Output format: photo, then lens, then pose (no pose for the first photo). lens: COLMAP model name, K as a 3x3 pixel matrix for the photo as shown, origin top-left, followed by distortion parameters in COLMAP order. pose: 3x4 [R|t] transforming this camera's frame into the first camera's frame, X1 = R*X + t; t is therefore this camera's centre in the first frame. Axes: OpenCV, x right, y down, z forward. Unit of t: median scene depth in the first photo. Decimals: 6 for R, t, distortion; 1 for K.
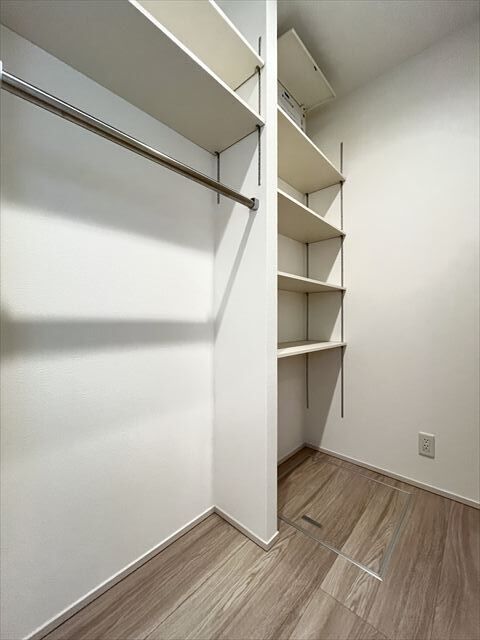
lens RADIAL K [[258.3, 0, 240.0], [0, 258.3, 320.0], [0, 0, 1]] dist [-0.000256, 0.000369]
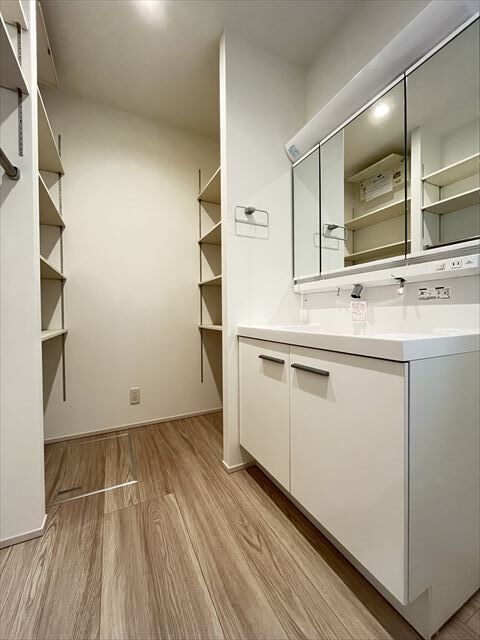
lens RADIAL K [[258.3, 0, 240.0], [0, 258.3, 320.0], [0, 0, 1]] dist [-0.000256, 0.000369]
pose [[0.353107, -0.023883, 0.935278, -0.489631], [0.008307, 0.999715, 0.022393, 0.048521], [-0.935546, -0.000138, 0.353205, -0.053866]]
